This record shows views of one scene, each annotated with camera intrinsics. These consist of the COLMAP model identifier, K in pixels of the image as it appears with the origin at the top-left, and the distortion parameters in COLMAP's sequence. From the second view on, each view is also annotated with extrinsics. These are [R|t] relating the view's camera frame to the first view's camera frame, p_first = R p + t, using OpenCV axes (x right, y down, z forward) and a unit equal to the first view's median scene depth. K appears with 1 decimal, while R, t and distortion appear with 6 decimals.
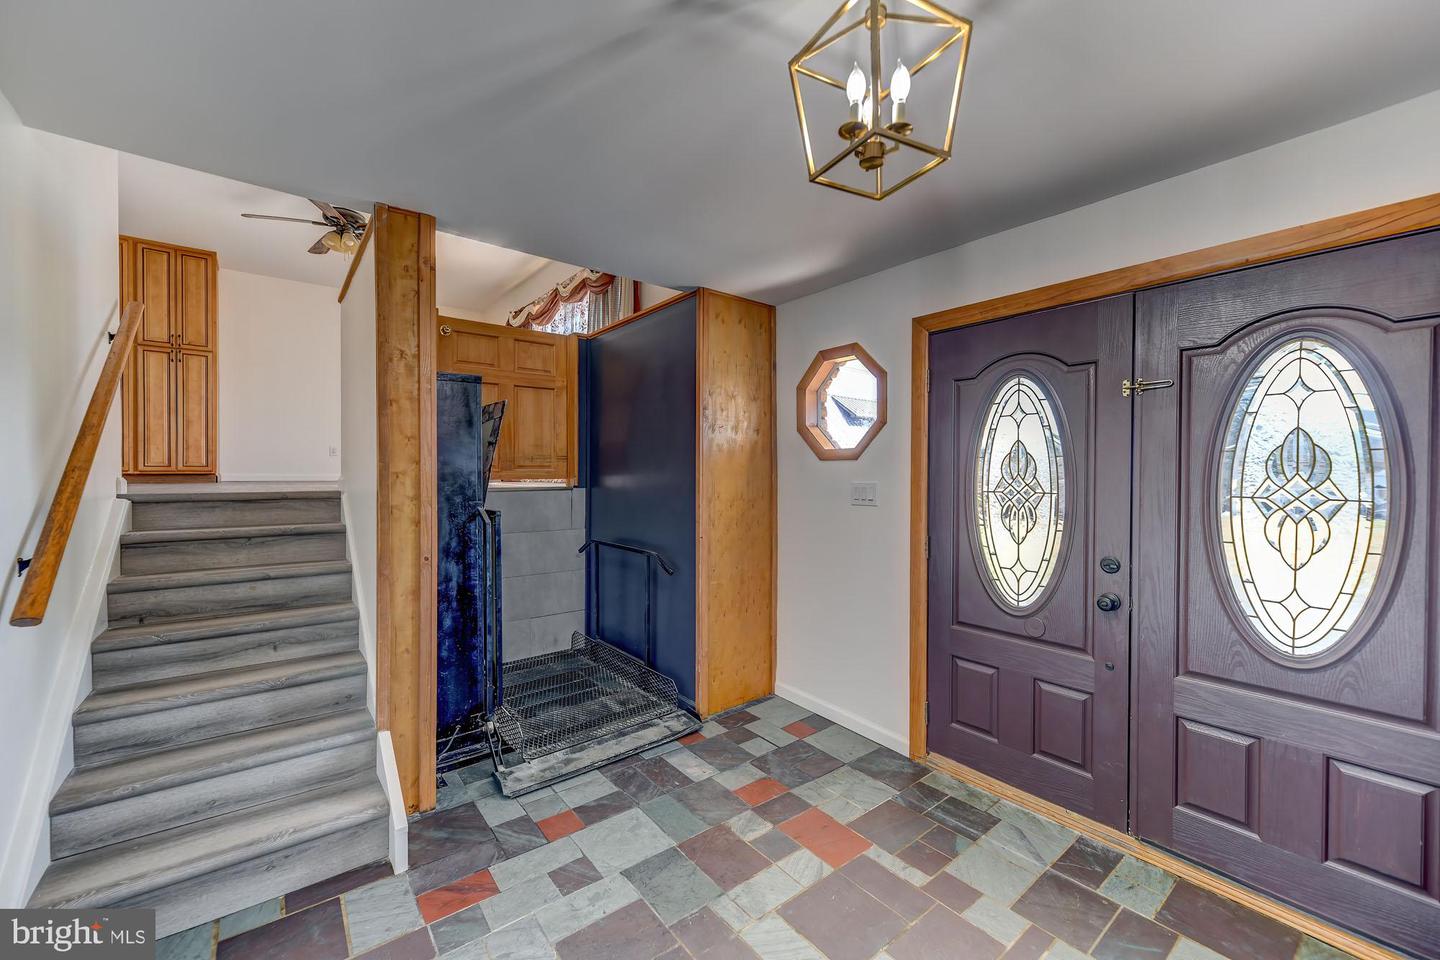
lens RADIAL K [[569.1, 0, 720.0], [0, 569.1, 480.0], [0, 0, 1]] dist [0.010250, -0.000164]
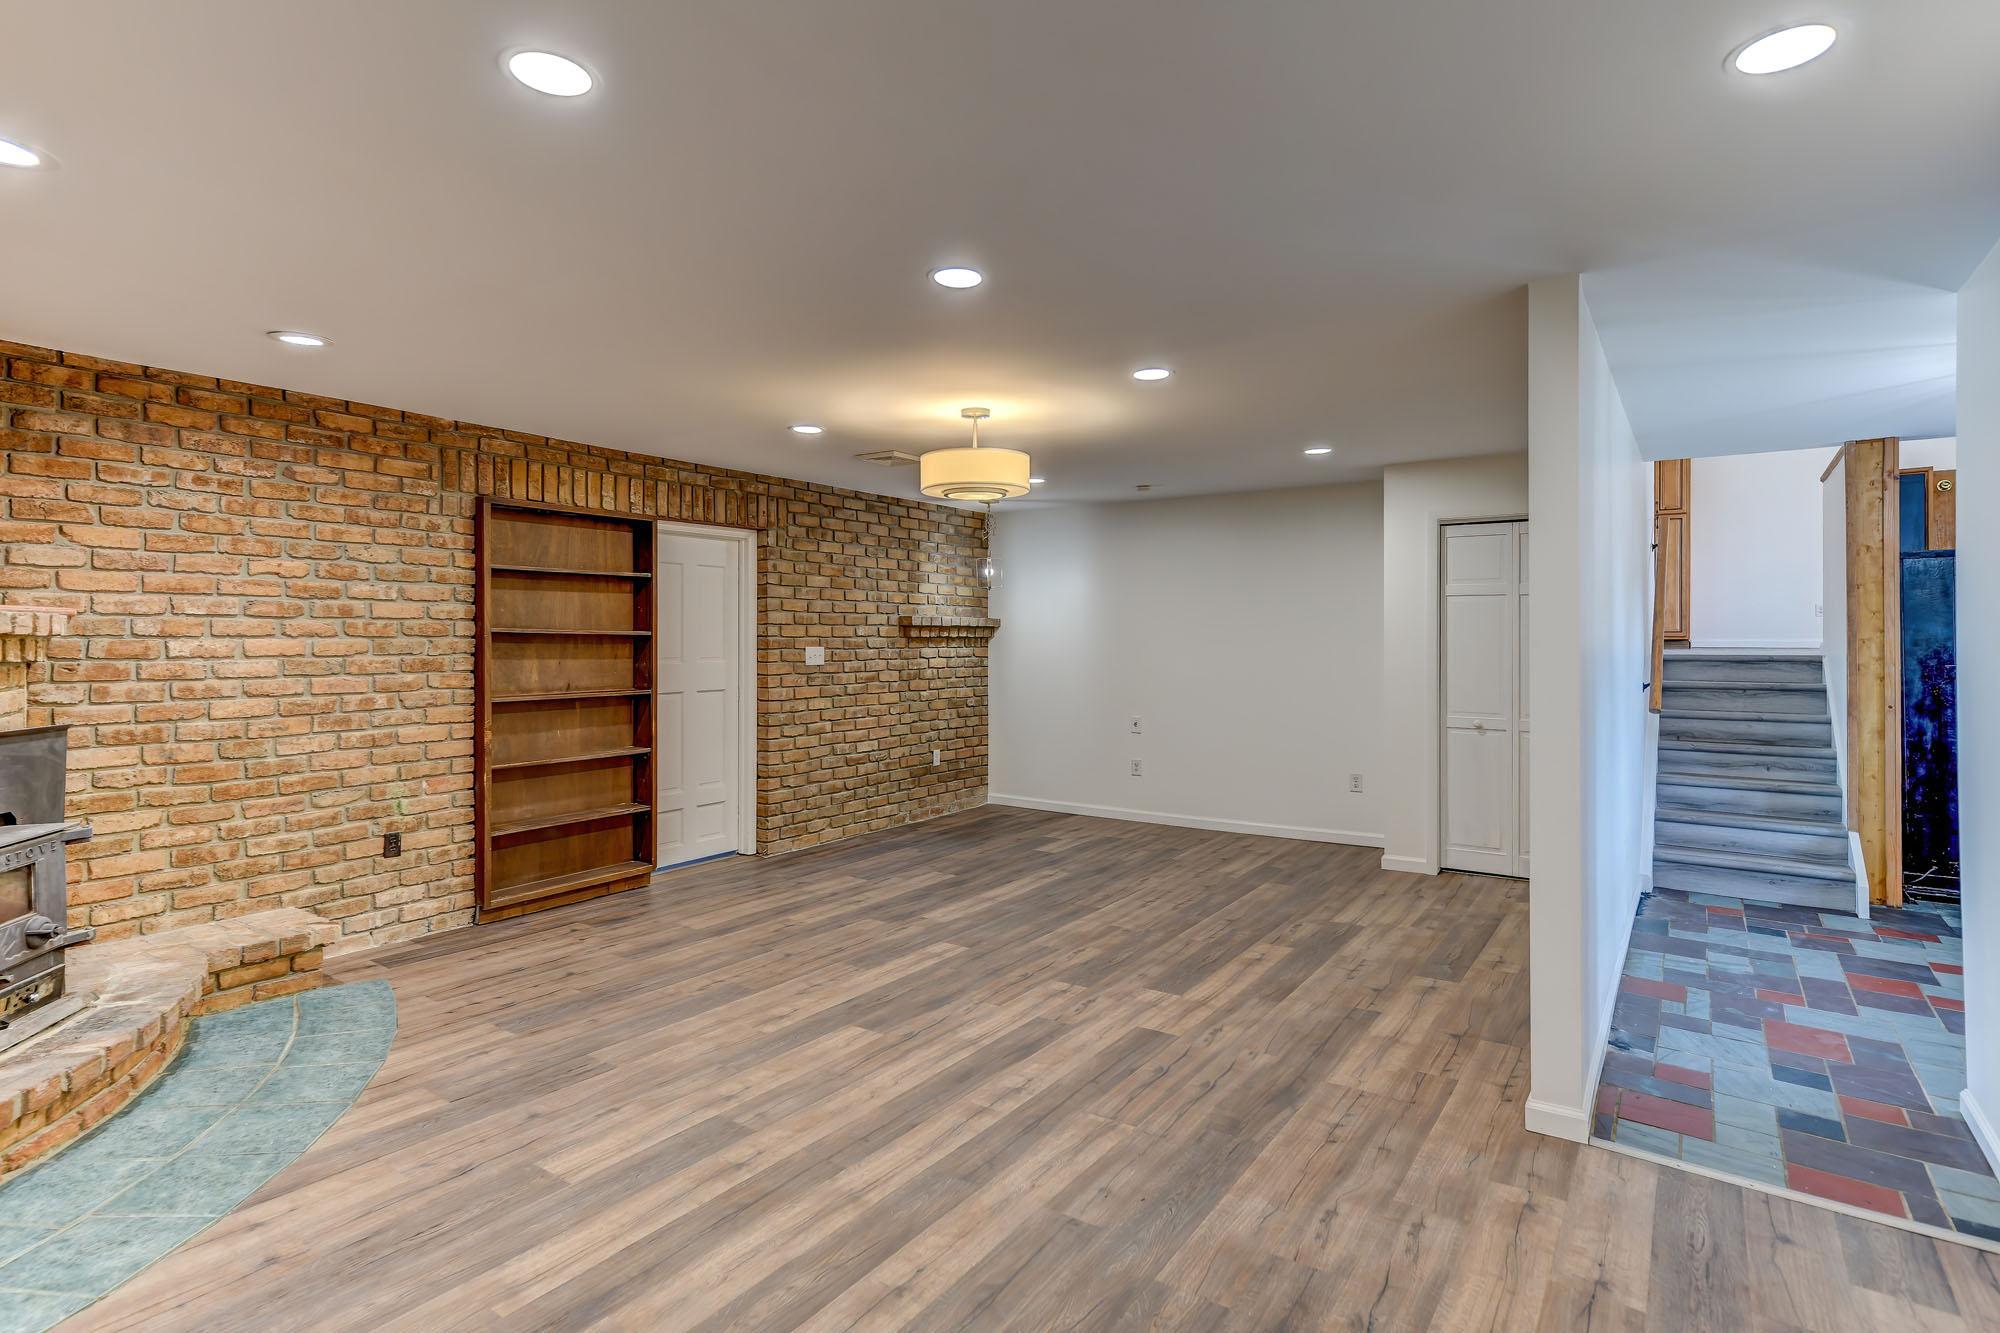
lens RADIAL K [[991.1, 0, 996.3], [0, 991.1, 634.9], [0, 0, 1]] dist [0.001685, 0.000215]
pose [[0.273507, -0.007433, -0.961841, 1.070177], [-0.005313, 0.999943, -0.009239, 0.008929], [0.961855, 0.007637, 0.273452, -1.523422]]
